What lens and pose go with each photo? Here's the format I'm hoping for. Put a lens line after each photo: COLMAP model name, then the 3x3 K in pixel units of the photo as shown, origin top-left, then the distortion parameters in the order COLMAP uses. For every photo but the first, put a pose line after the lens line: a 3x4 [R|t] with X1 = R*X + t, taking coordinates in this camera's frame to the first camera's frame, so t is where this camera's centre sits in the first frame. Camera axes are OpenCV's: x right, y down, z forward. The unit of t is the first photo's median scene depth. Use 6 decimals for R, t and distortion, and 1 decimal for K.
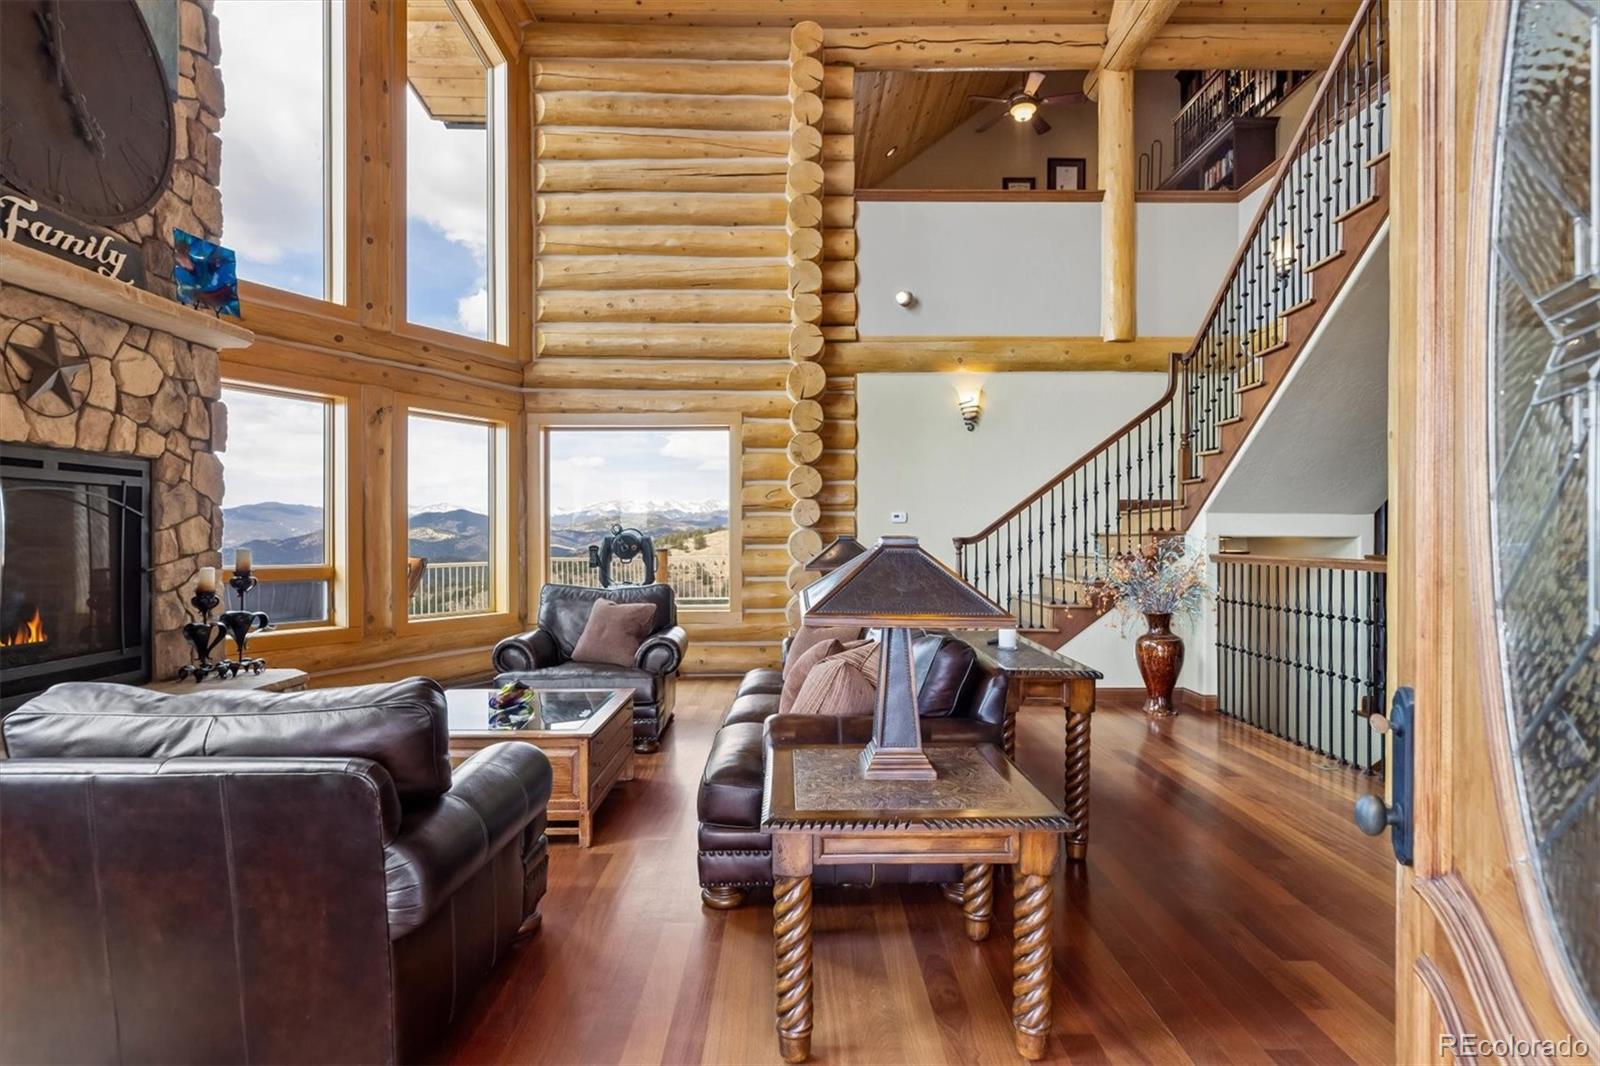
lens RADIAL K [[810.7, 0, 786.1], [0, 810.7, 538.3], [0, 0, 1]] dist [-0.010903, -0.000384]
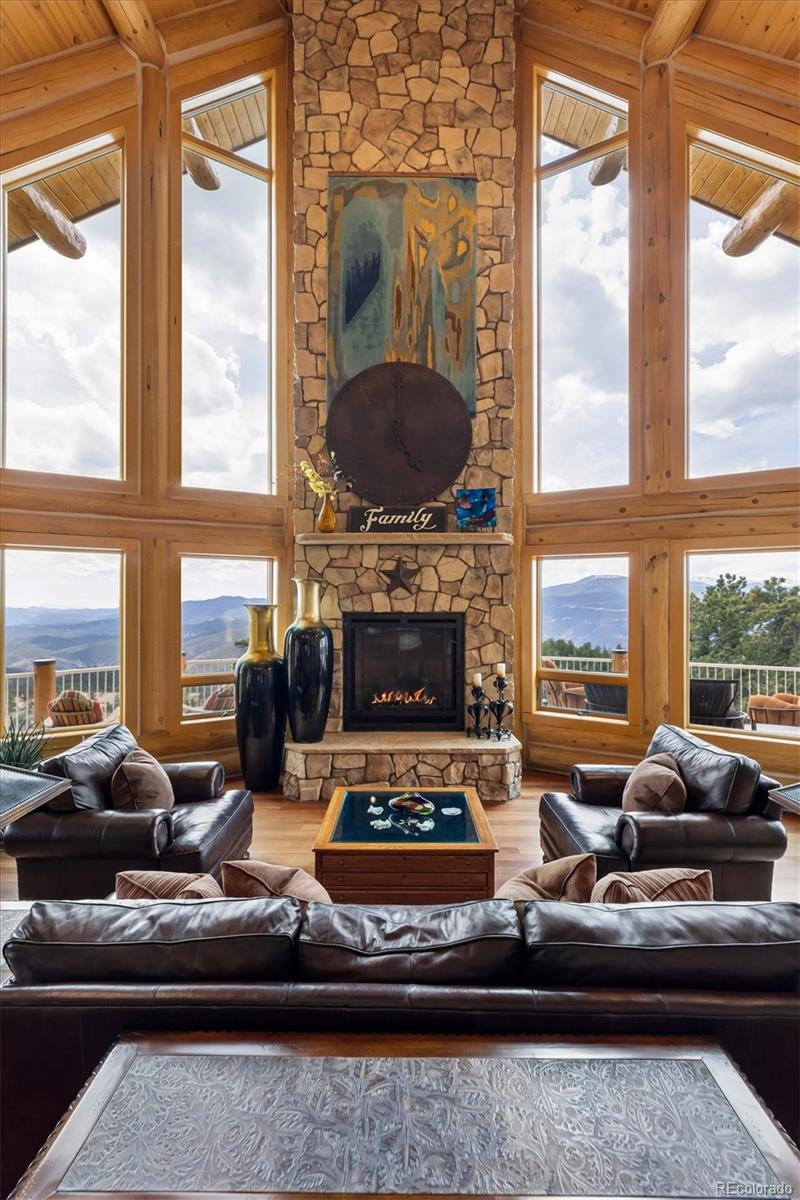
lens RADIAL K [[544.3, 0, 401.5], [0, 544.3, 602.1], [0, 0, 1]] dist [0.000165, 0.000366]
pose [[-0.000102, -0.008347, -0.999965, 0.342206], [-0.007686, 0.999936, -0.008346, -0.078358], [0.999970, 0.007685, -0.000166, 0.598429]]
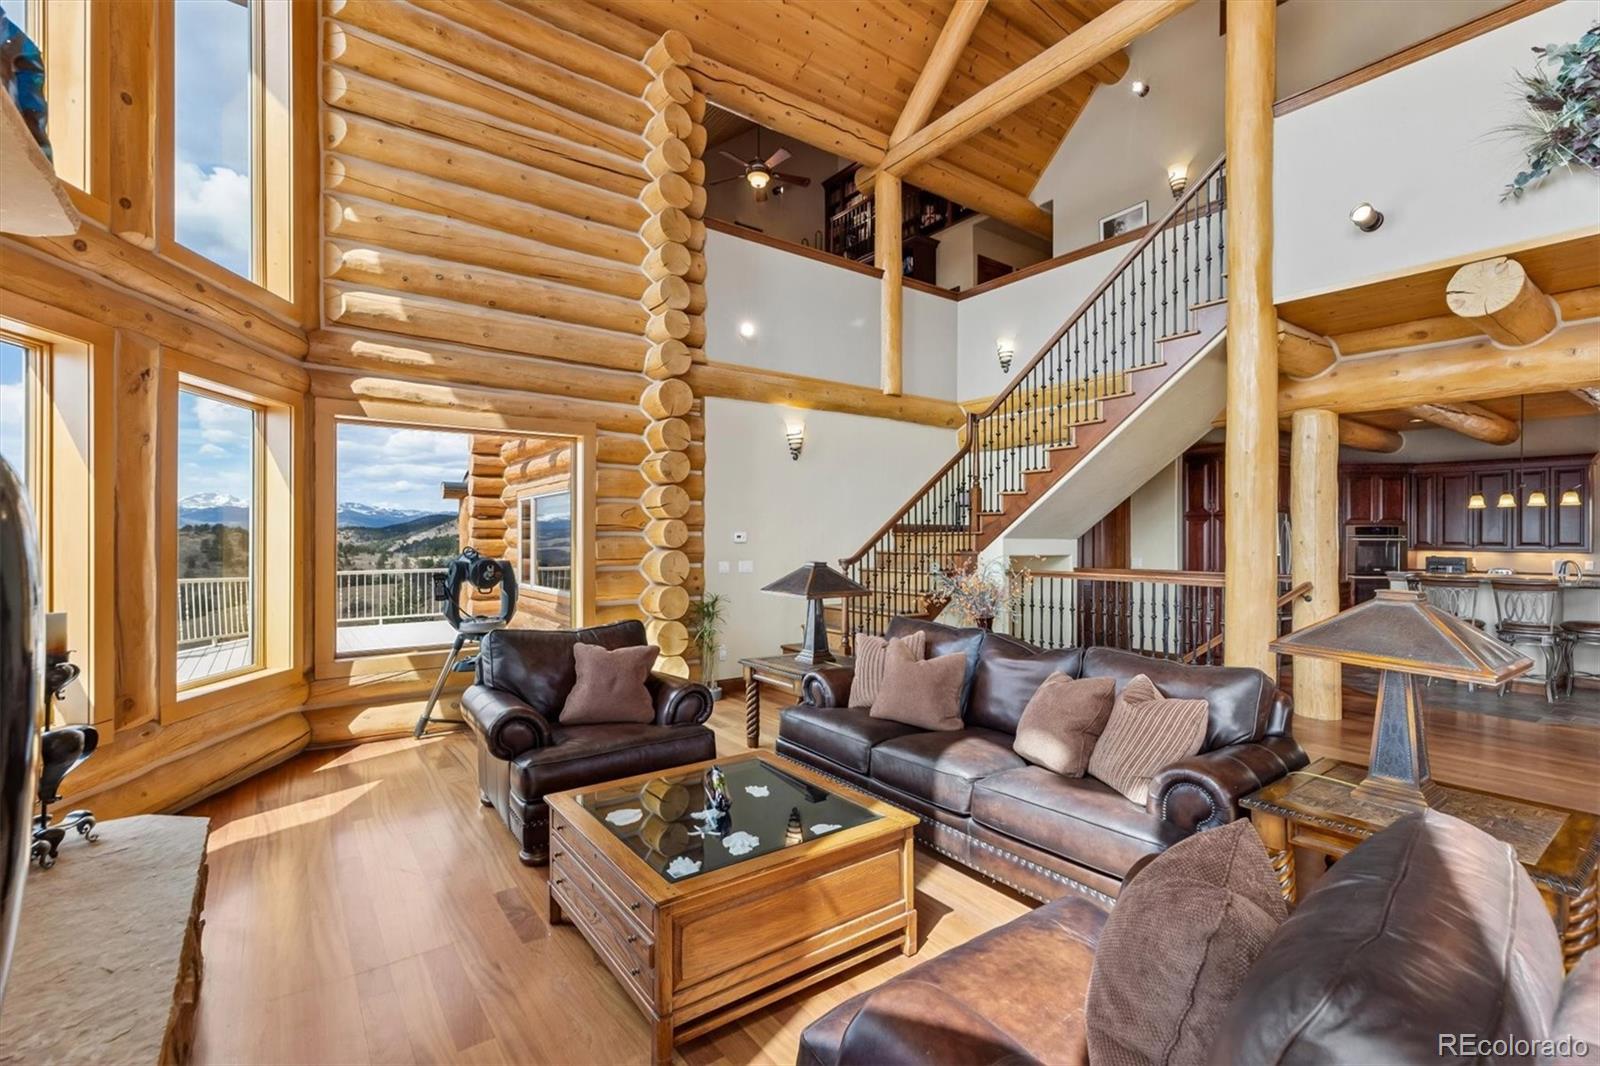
lens RADIAL K [[725.7, 0, 792.4], [0, 725.7, 533.0], [0, 0, 1]] dist [0.000165, 0.000366]
pose [[0.807179, 0.006328, 0.590273, -0.422067], [0.000503, 0.999935, -0.011408, -0.025070], [-0.590307, 0.009506, 0.807123, 0.235756]]
